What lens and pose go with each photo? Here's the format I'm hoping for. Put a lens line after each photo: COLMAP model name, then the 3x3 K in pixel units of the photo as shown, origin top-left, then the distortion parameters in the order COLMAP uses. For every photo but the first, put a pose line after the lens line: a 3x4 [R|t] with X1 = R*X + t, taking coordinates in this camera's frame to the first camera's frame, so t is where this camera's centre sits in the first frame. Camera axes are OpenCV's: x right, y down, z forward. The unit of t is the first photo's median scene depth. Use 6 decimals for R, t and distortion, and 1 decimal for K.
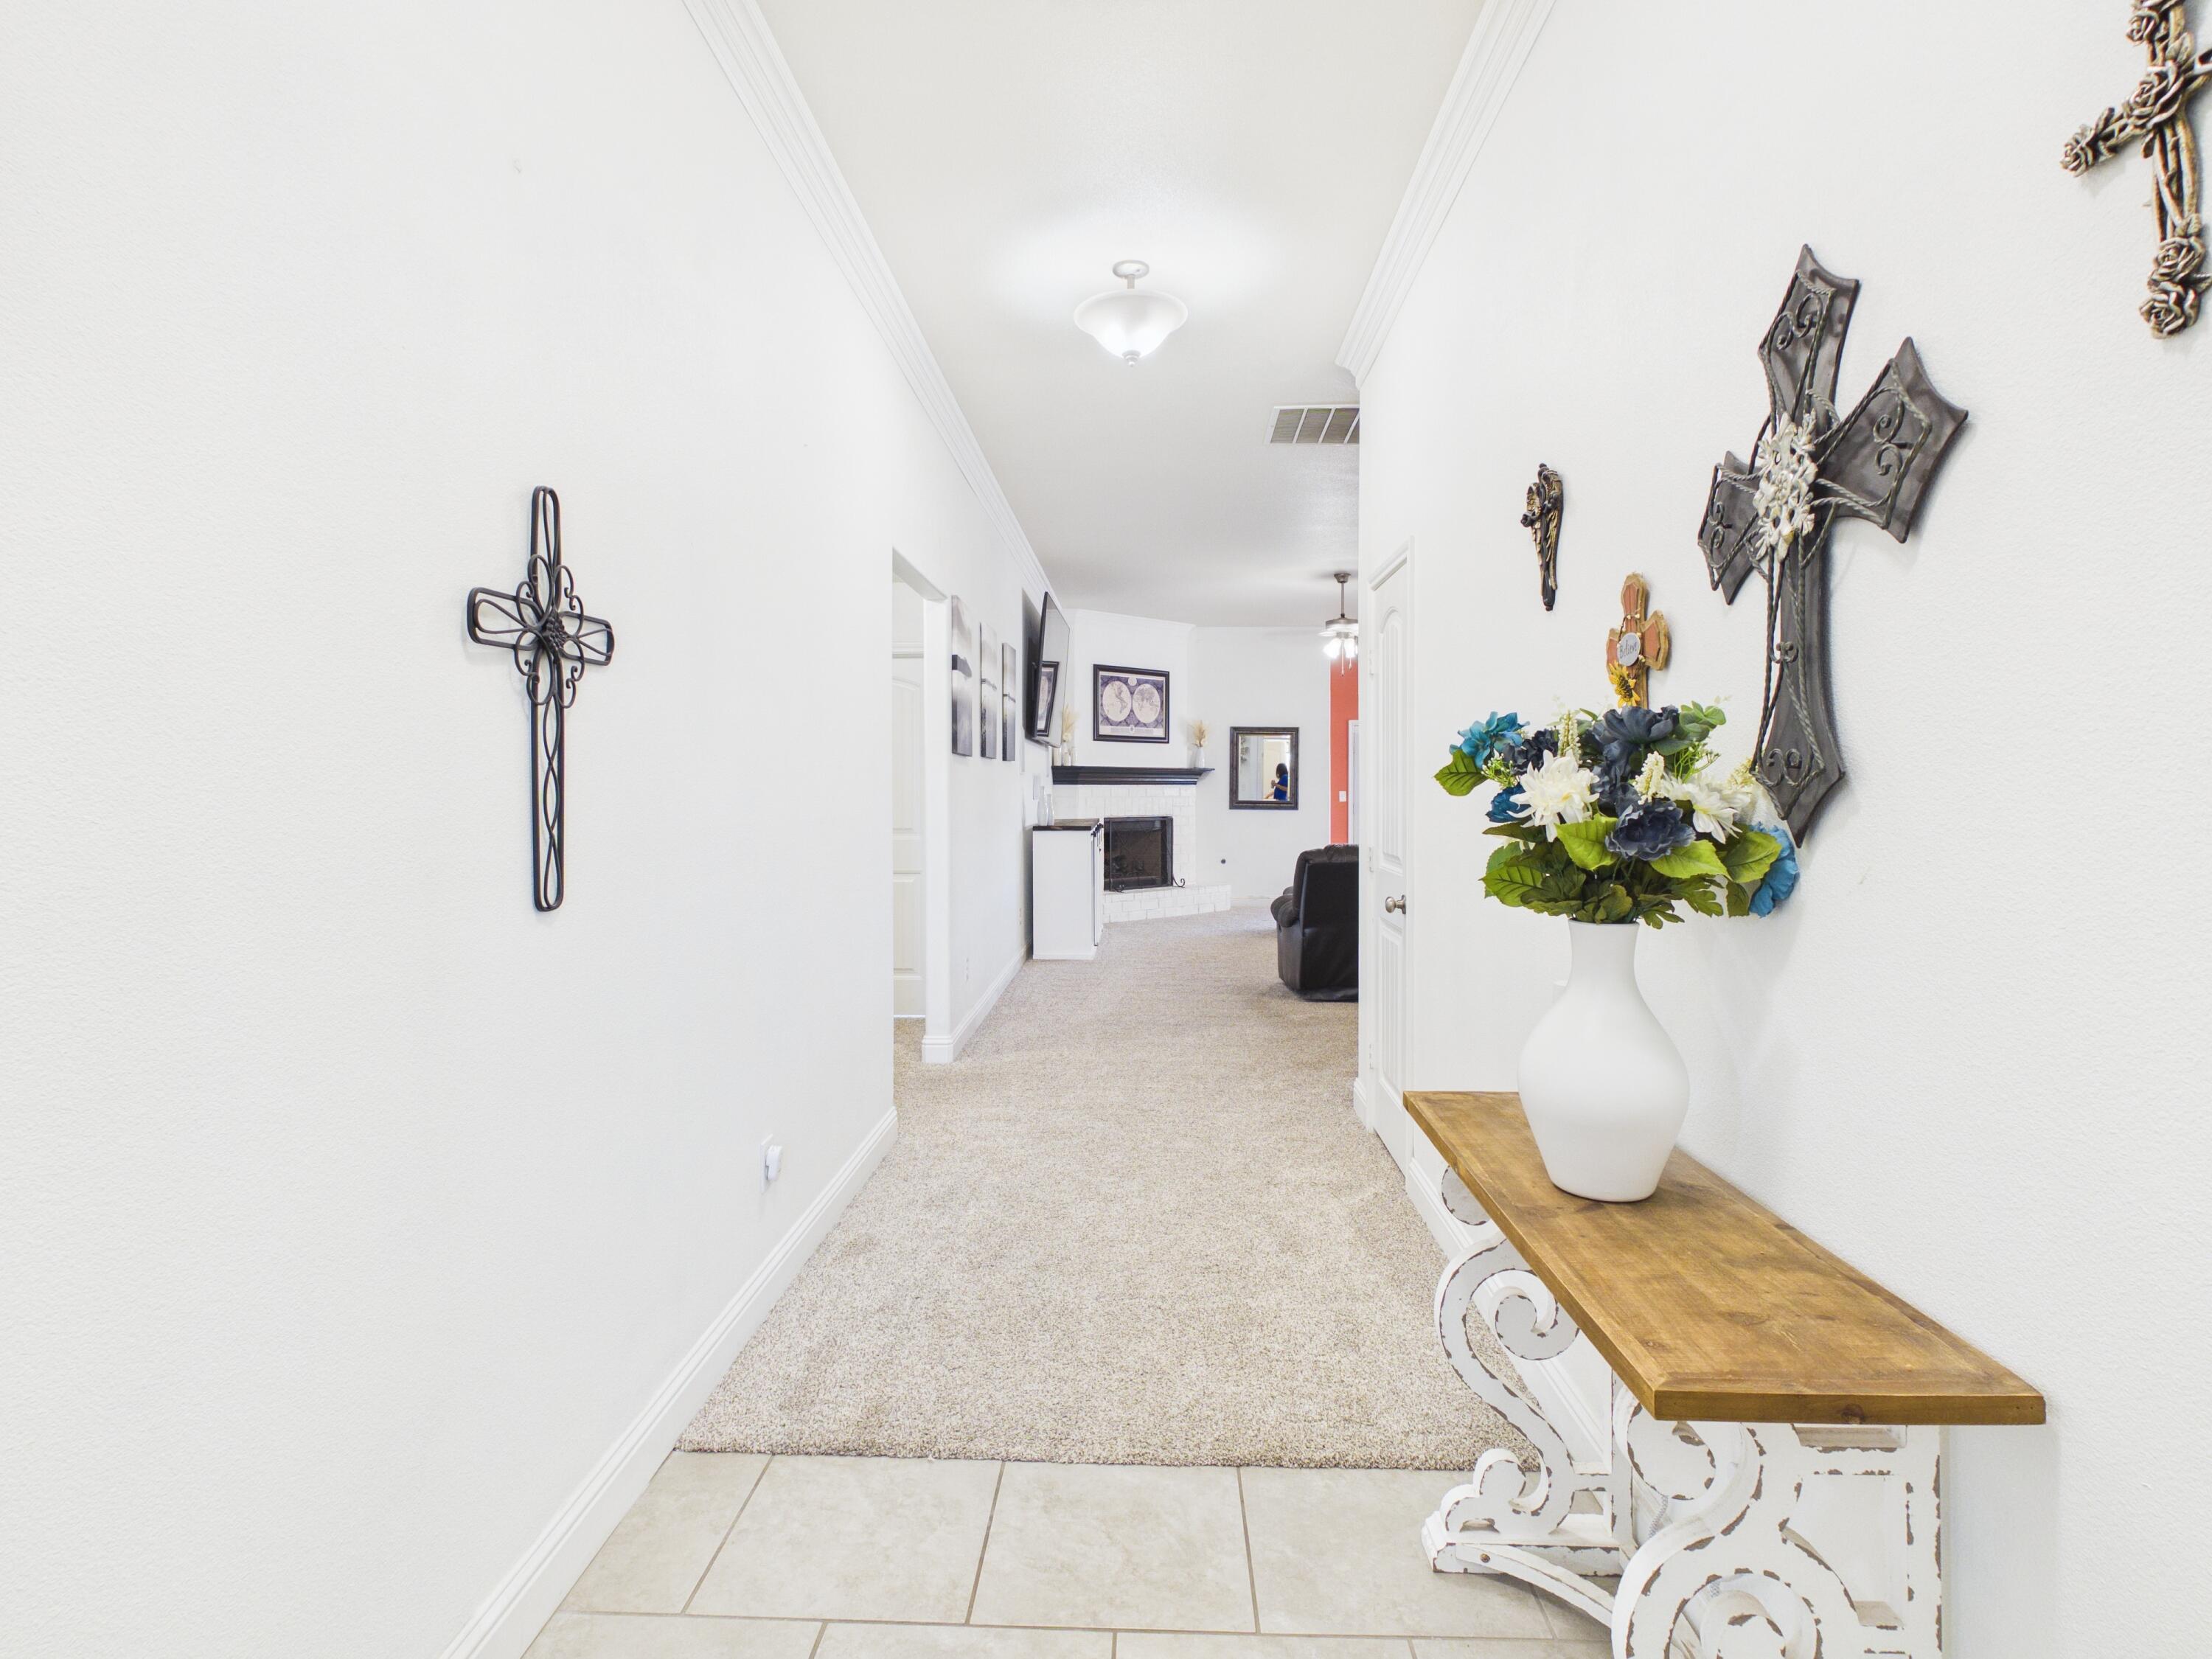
lens RADIAL K [[1157.2, 0, 1109.5], [0, 1157.2, 786.3], [0, 0, 1]] dist [-0.001716, 0.000057]
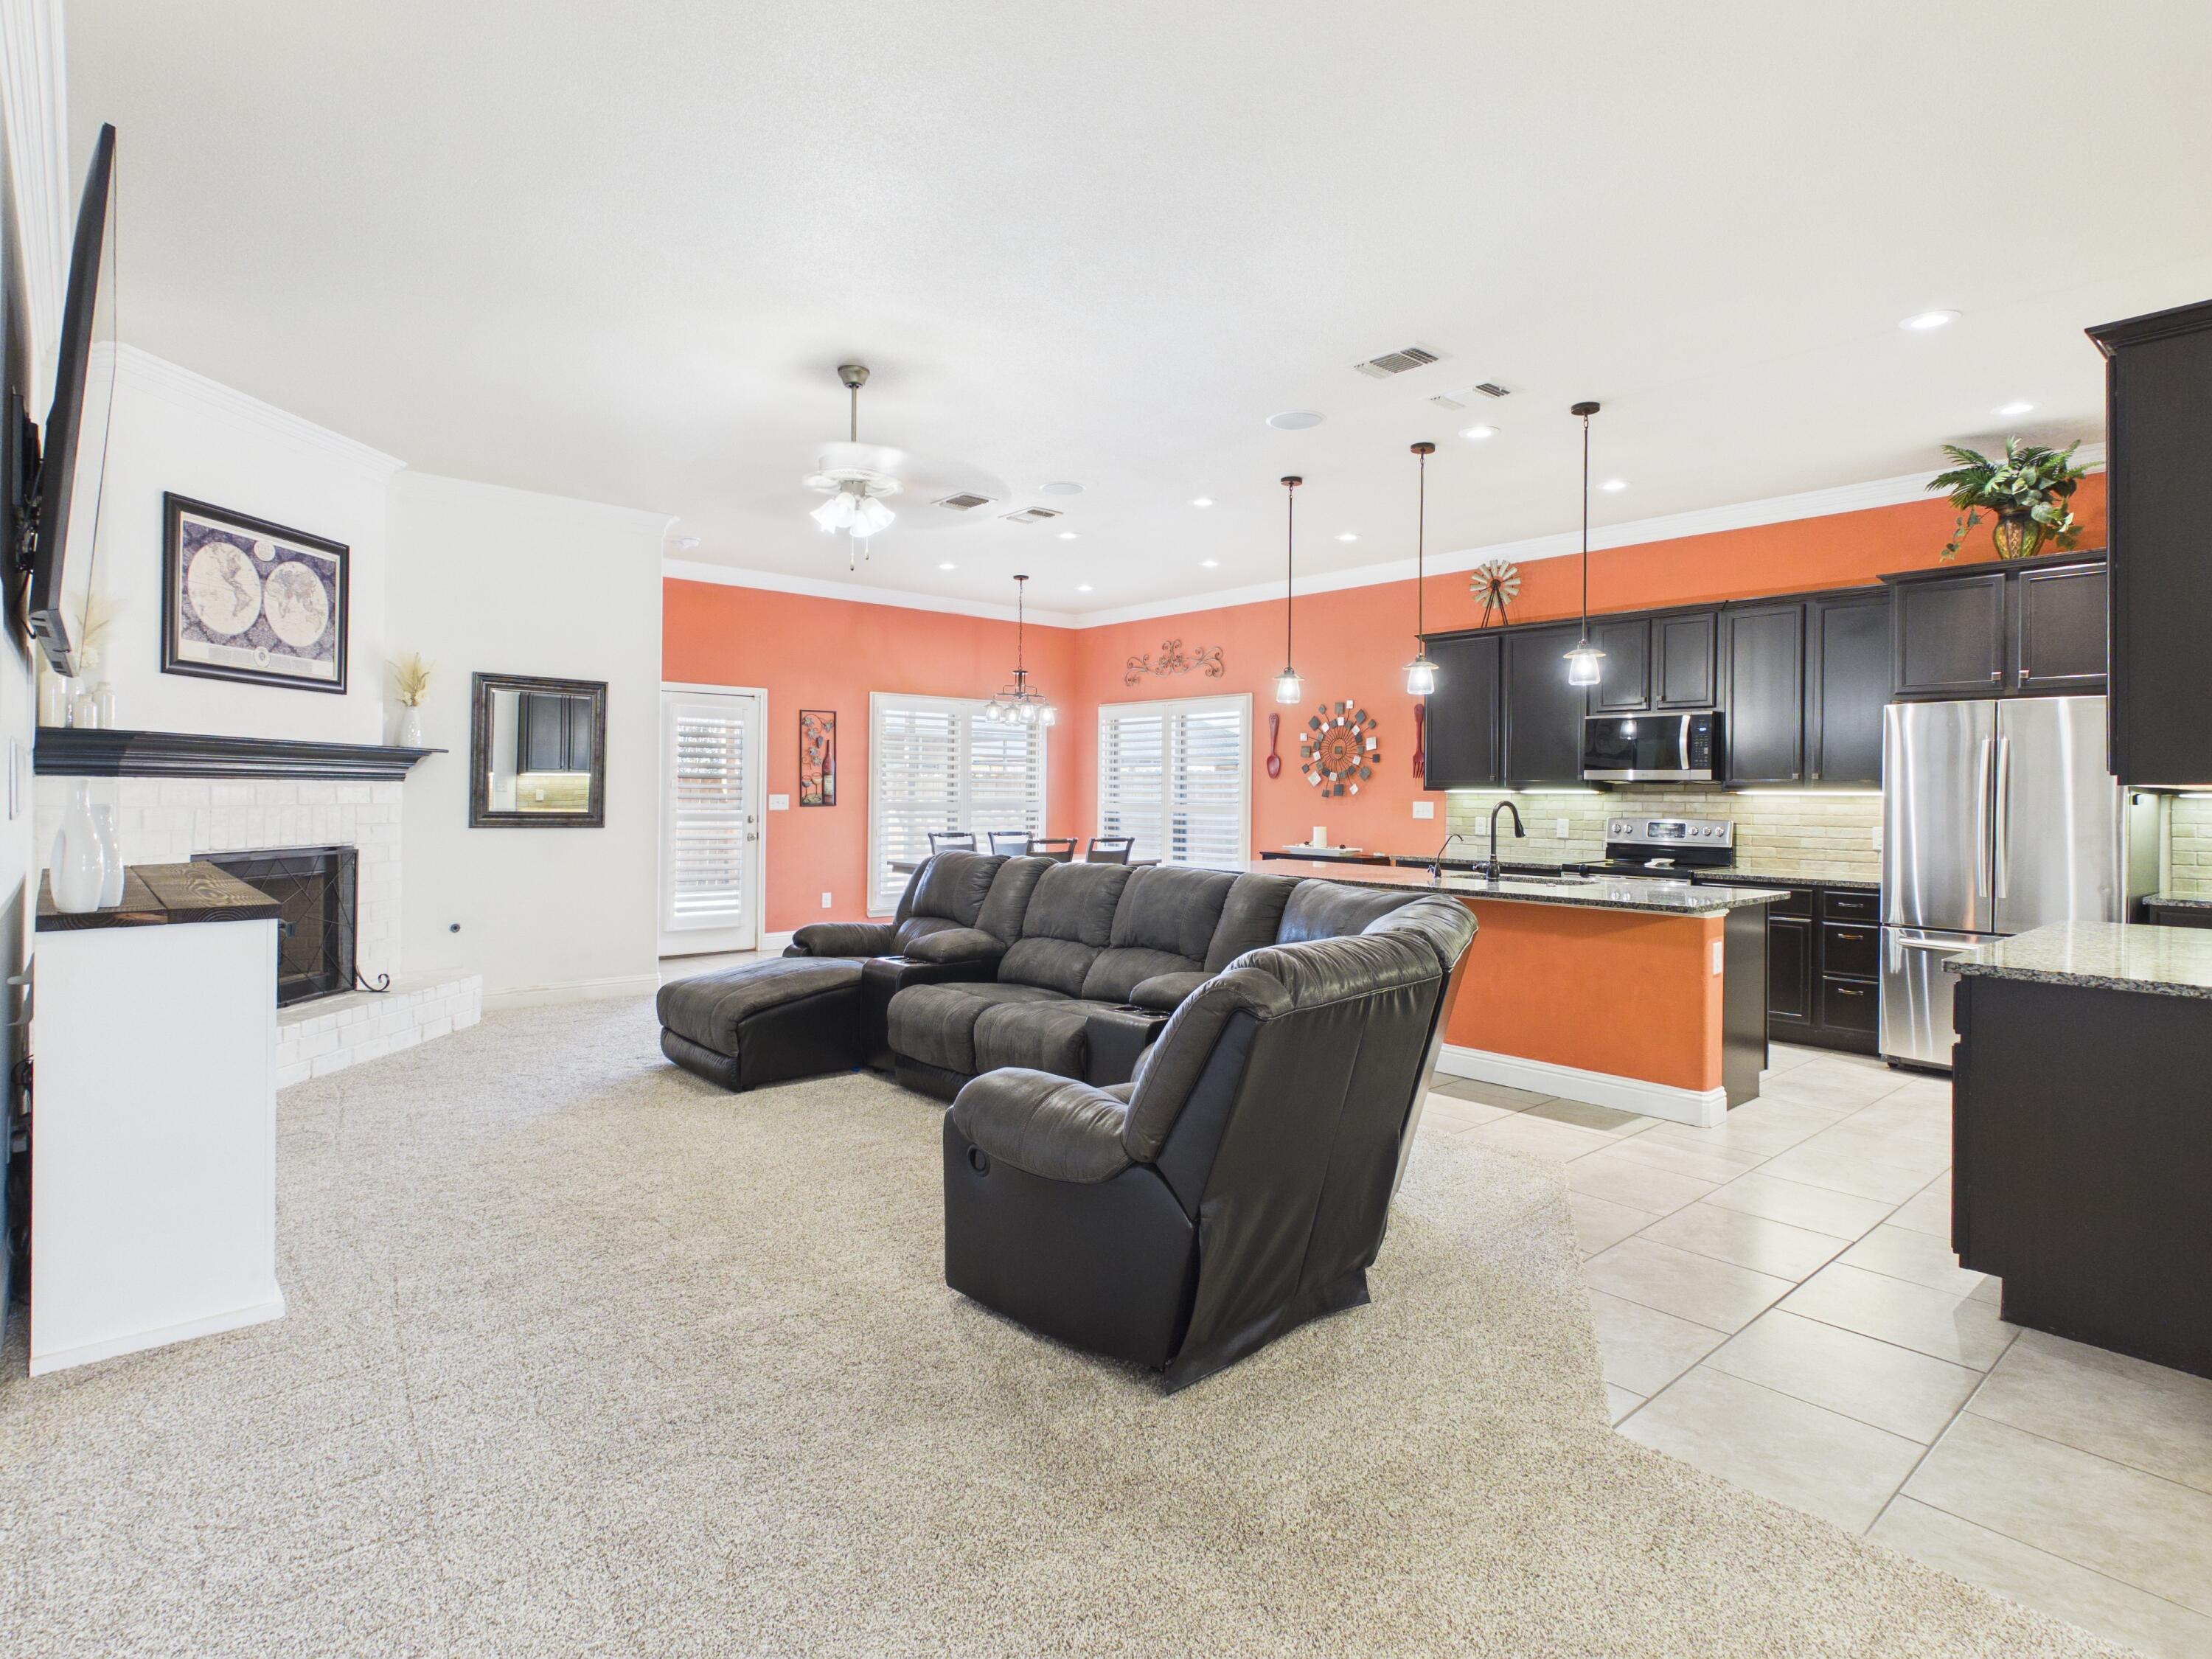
lens RADIAL K [[1157.2, 0, 1109.5], [0, 1157.2, 786.3], [0, 0, 1]] dist [-0.001716, 0.000057]
pose [[0.724229, 0.010996, 0.689472, -0.051044], [-0.010183, 0.999934, -0.005251, 0.000652], [-0.689485, -0.003218, 0.724293, 0.437570]]
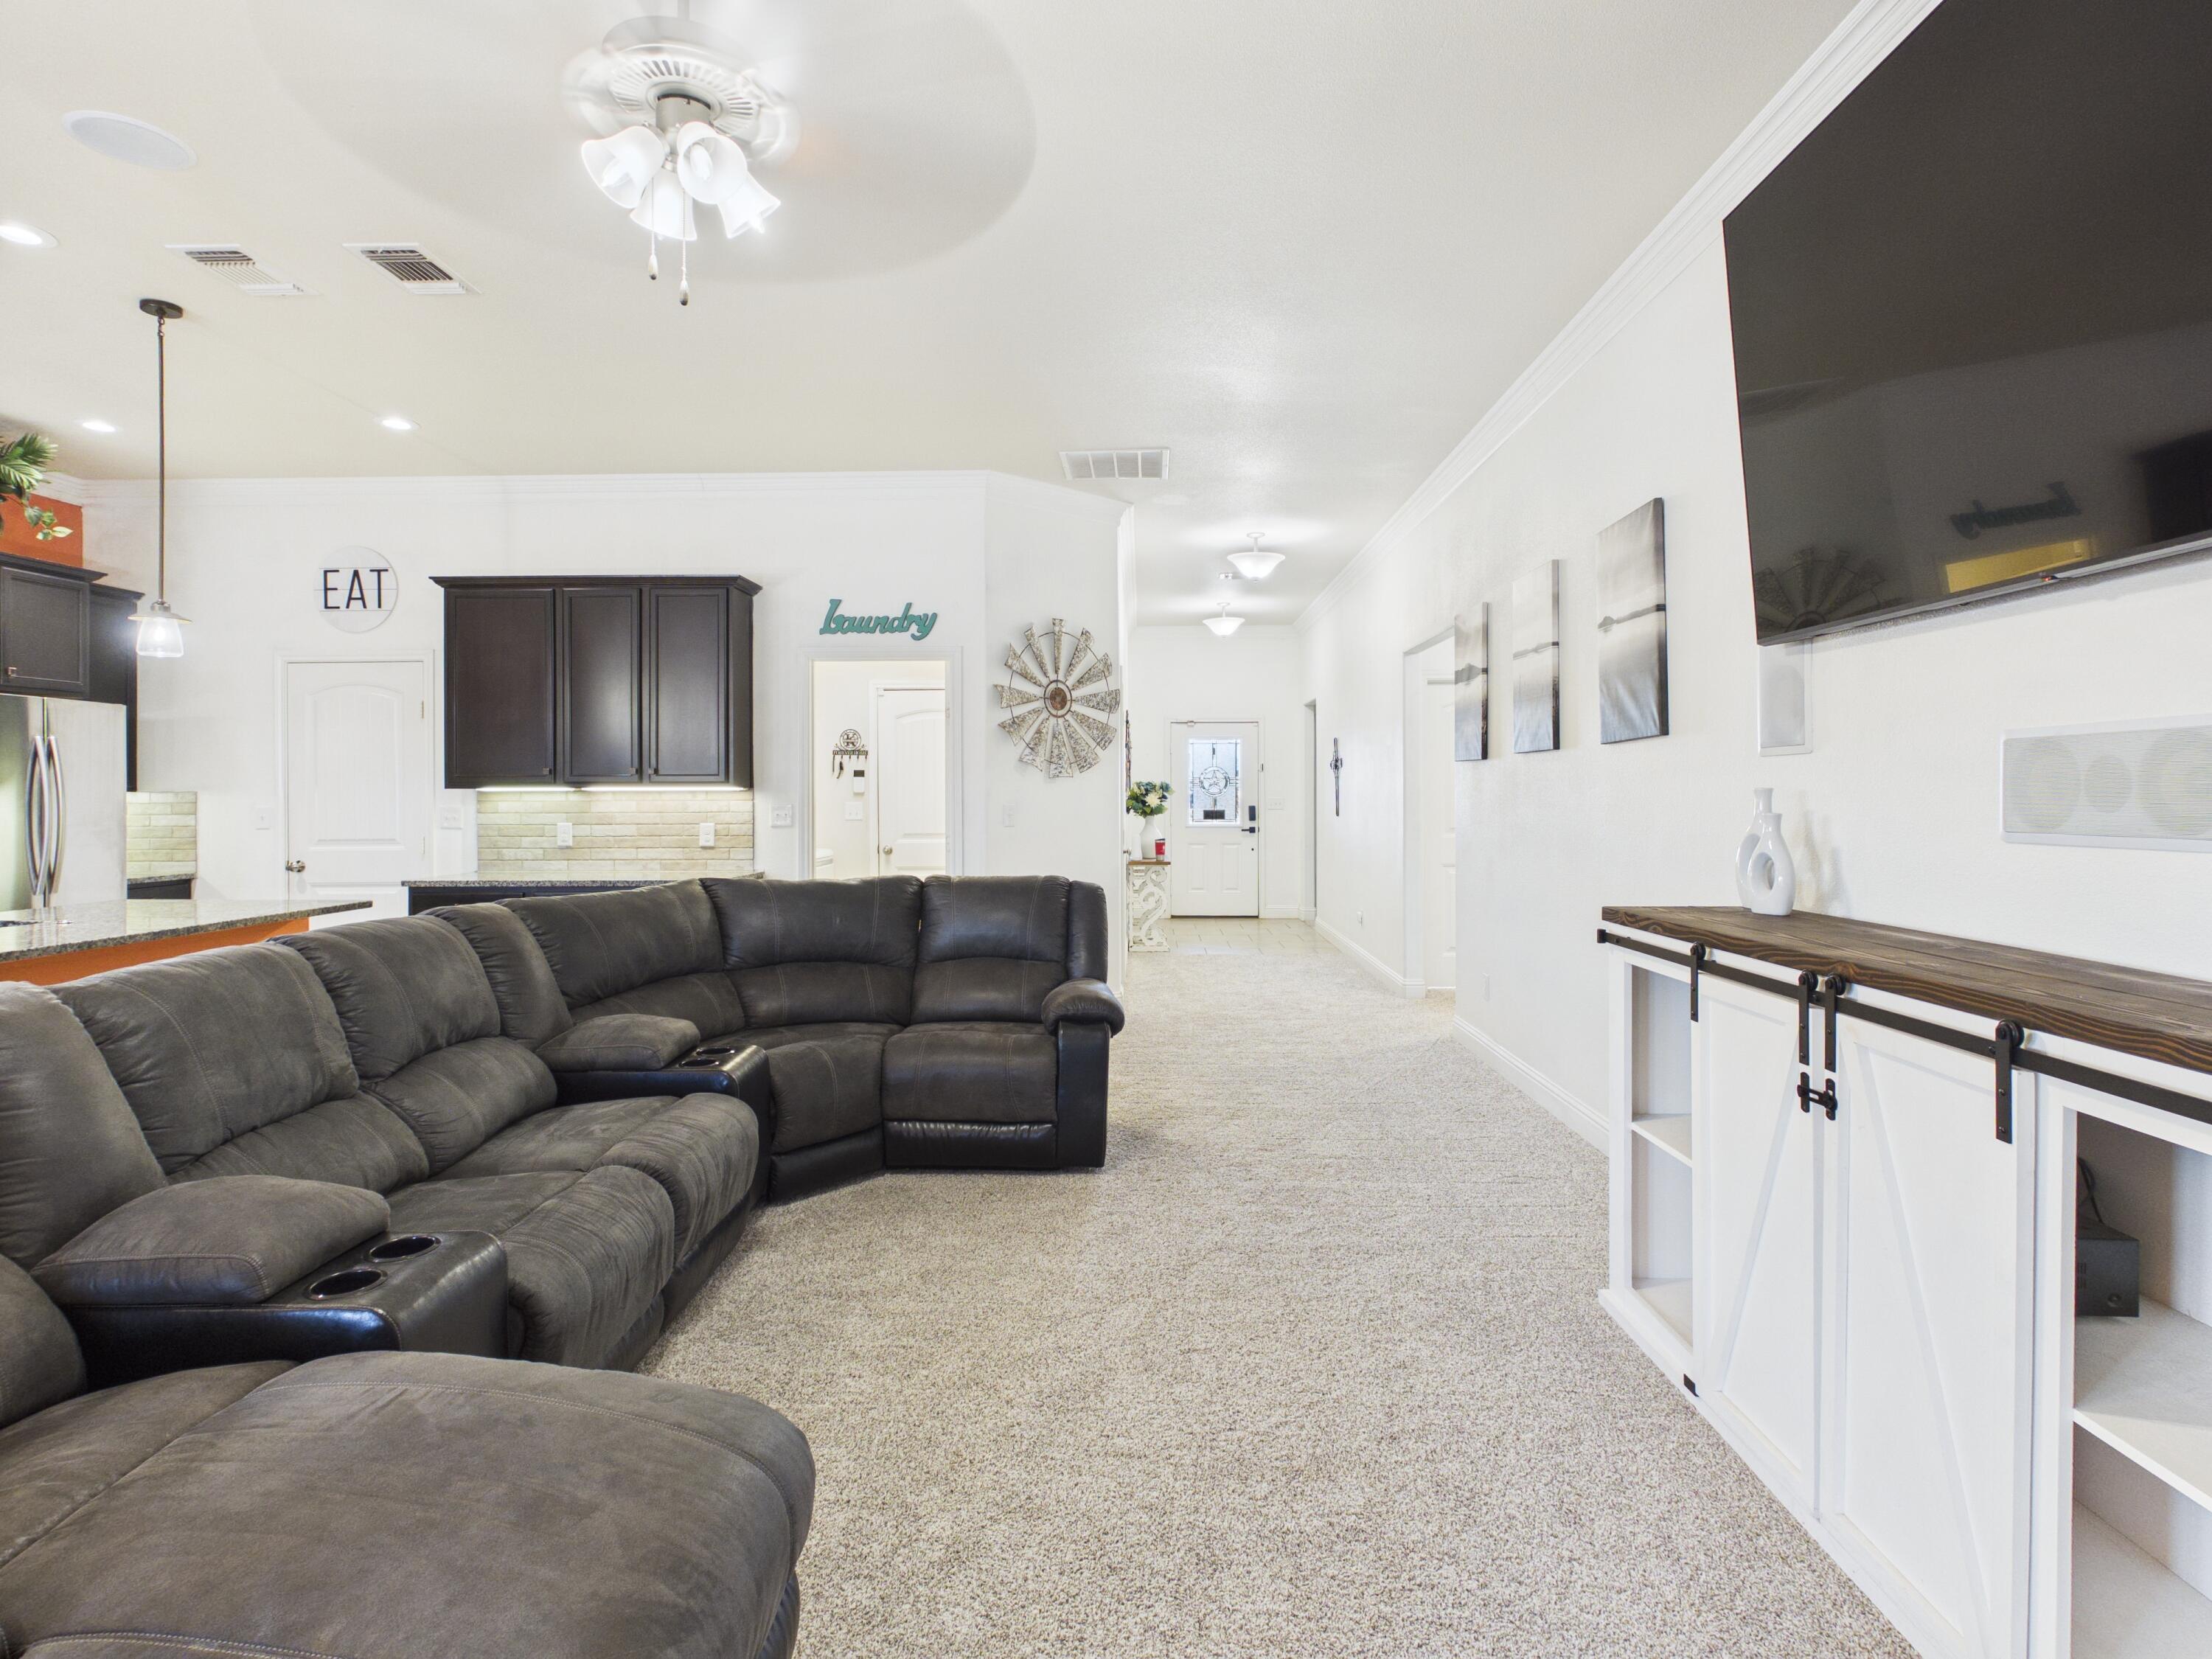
lens RADIAL K [[1157.2, 0, 1109.5], [0, 1157.2, 786.3], [0, 0, 1]] dist [-0.001716, 0.000057]
pose [[-0.999963, 0.004388, -0.007439, 0.095537], [0.004439, 0.999966, -0.006909, 0.000903], [0.007408, -0.006942, -0.999948, 0.966122]]
